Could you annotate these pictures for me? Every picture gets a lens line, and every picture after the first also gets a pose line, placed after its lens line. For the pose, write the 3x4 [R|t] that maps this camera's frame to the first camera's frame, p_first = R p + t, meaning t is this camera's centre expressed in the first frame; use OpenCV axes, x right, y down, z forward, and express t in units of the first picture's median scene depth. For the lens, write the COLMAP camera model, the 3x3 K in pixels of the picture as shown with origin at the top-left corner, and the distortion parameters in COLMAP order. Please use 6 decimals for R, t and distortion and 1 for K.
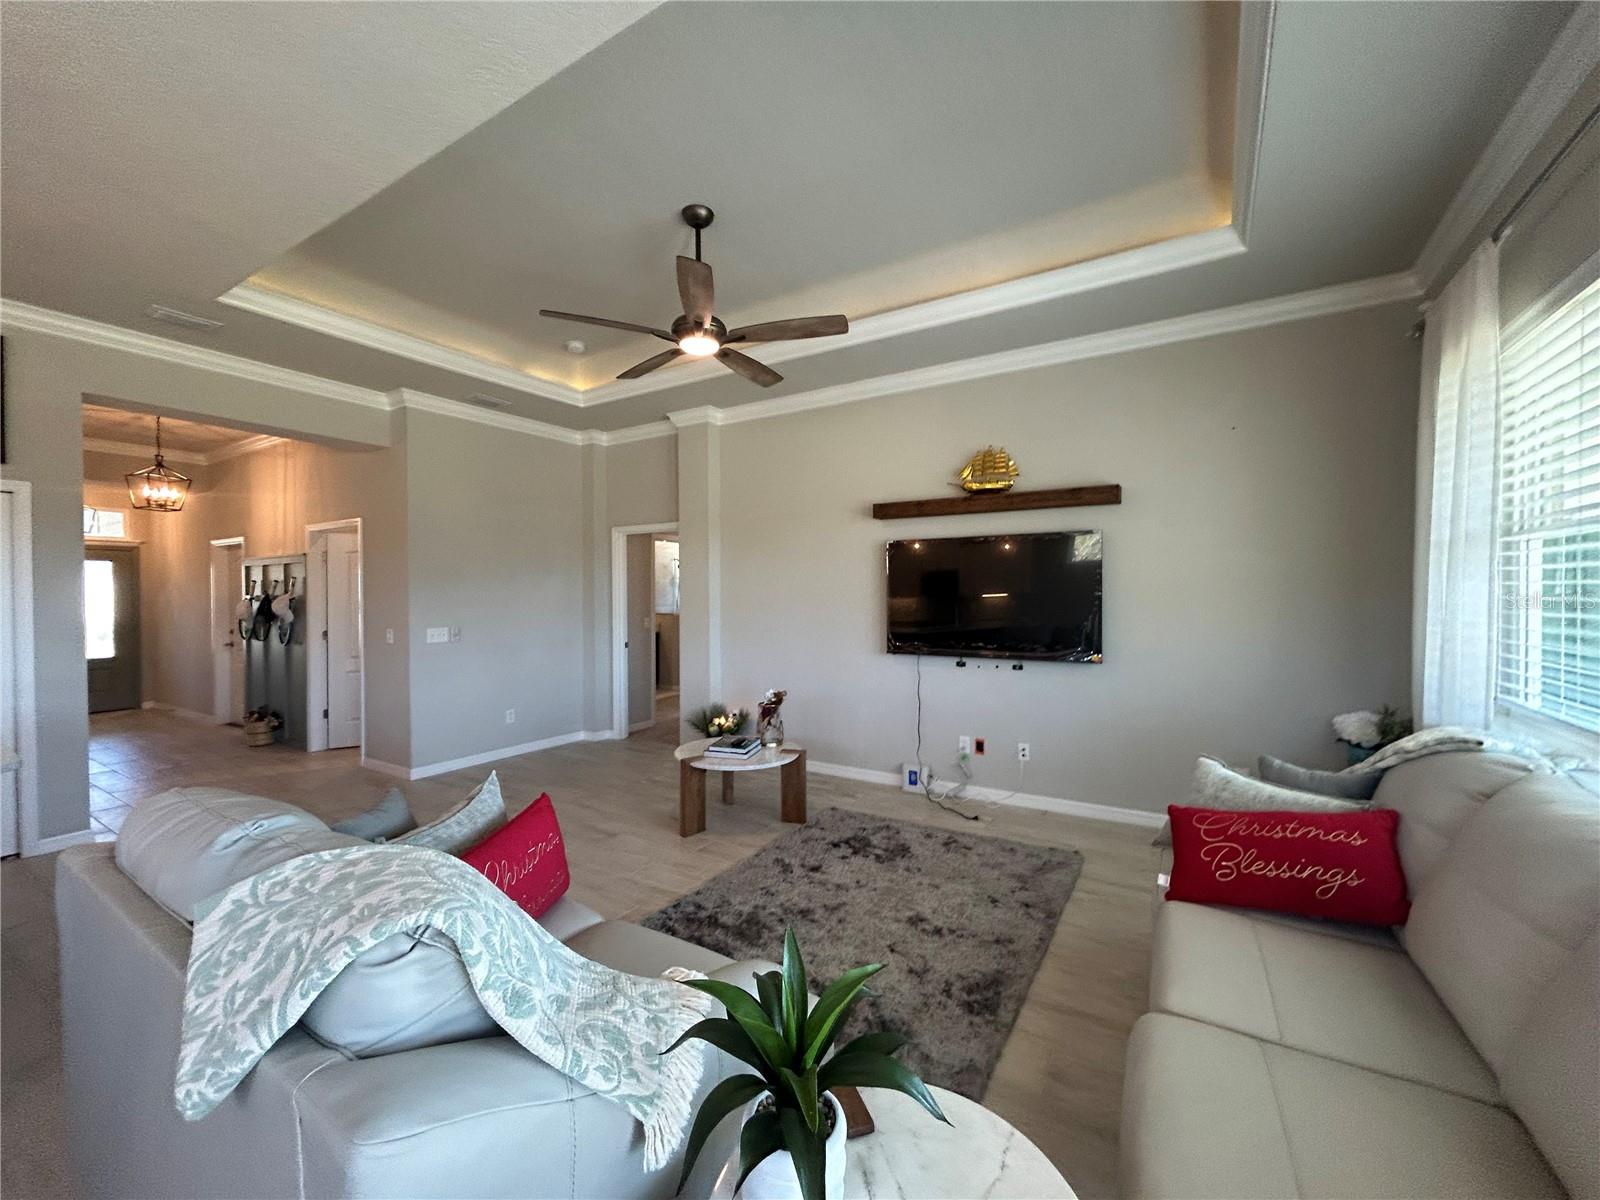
lens RADIAL K [[646.7, 0, 797.9], [0, 646.7, 602.2], [0, 0, 1]] dist [0.000775, 0.000609]
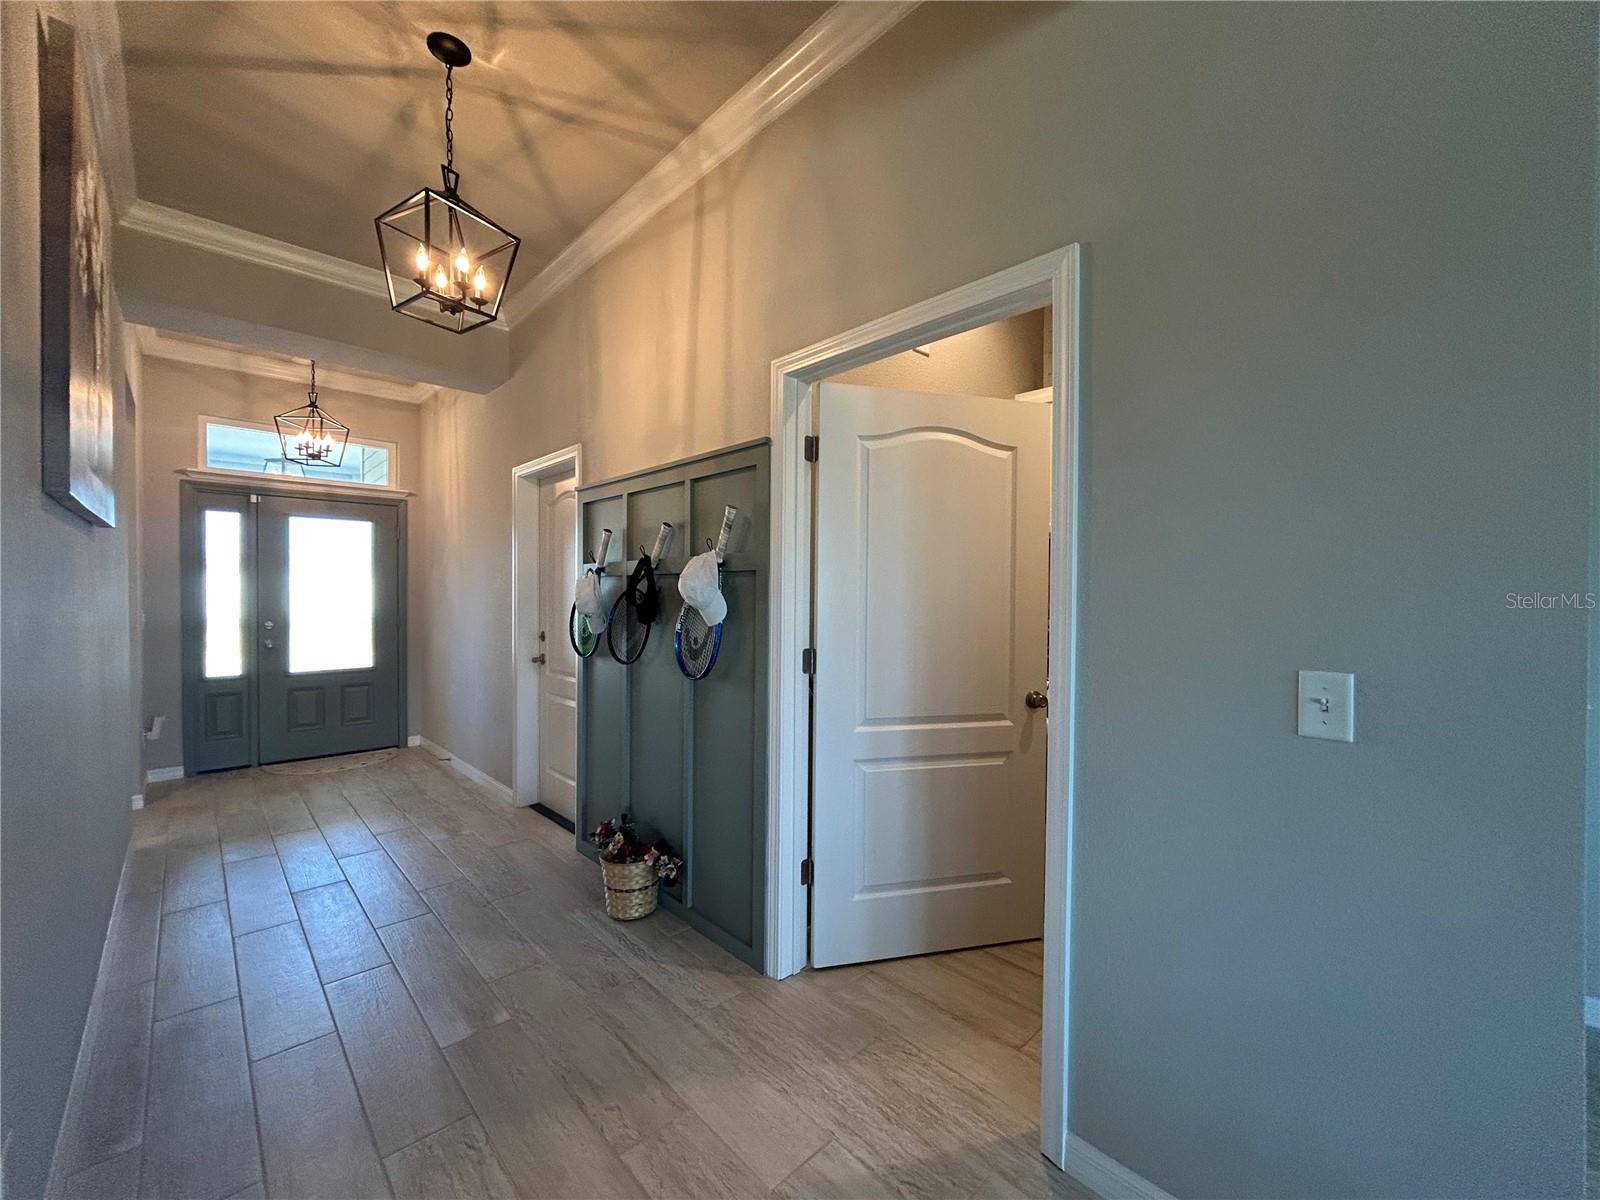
lens RADIAL K [[644.9, 0, 800.4], [0, 644.9, 604.4], [0, 0, 1]] dist [-0.001300, -0.000694]
pose [[0.968701, 0.014809, -0.247790, -0.643246], [-0.014709, 0.999889, 0.002253, 0.017214], [0.247796, 0.001462, 0.968811, 0.641264]]
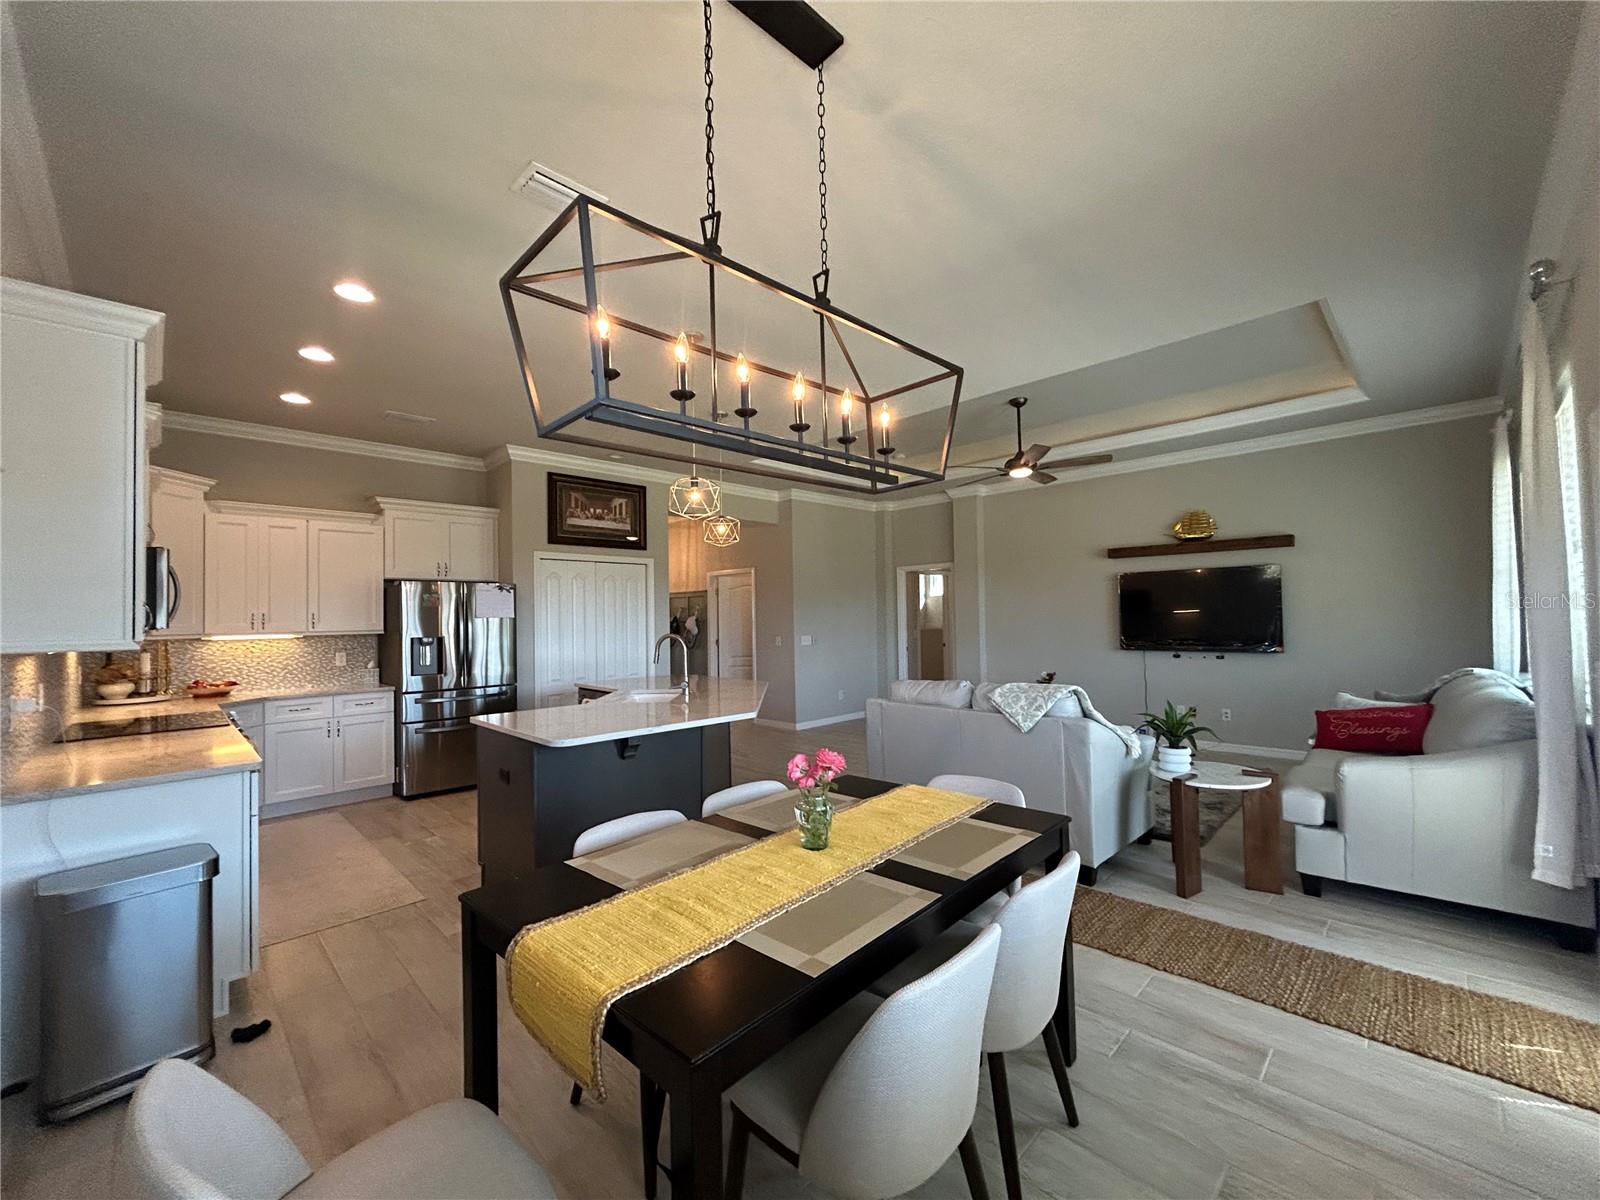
lens RADIAL K [[644.9, 0, 800.4], [0, 644.9, 604.4], [0, 0, 1]] dist [-0.001300, -0.000694]
pose [[0.974541, -0.017726, -0.223508, -0.188432], [0.010737, 0.999416, -0.032447, 0.012235], [0.223953, 0.029221, 0.974162, -0.465164]]
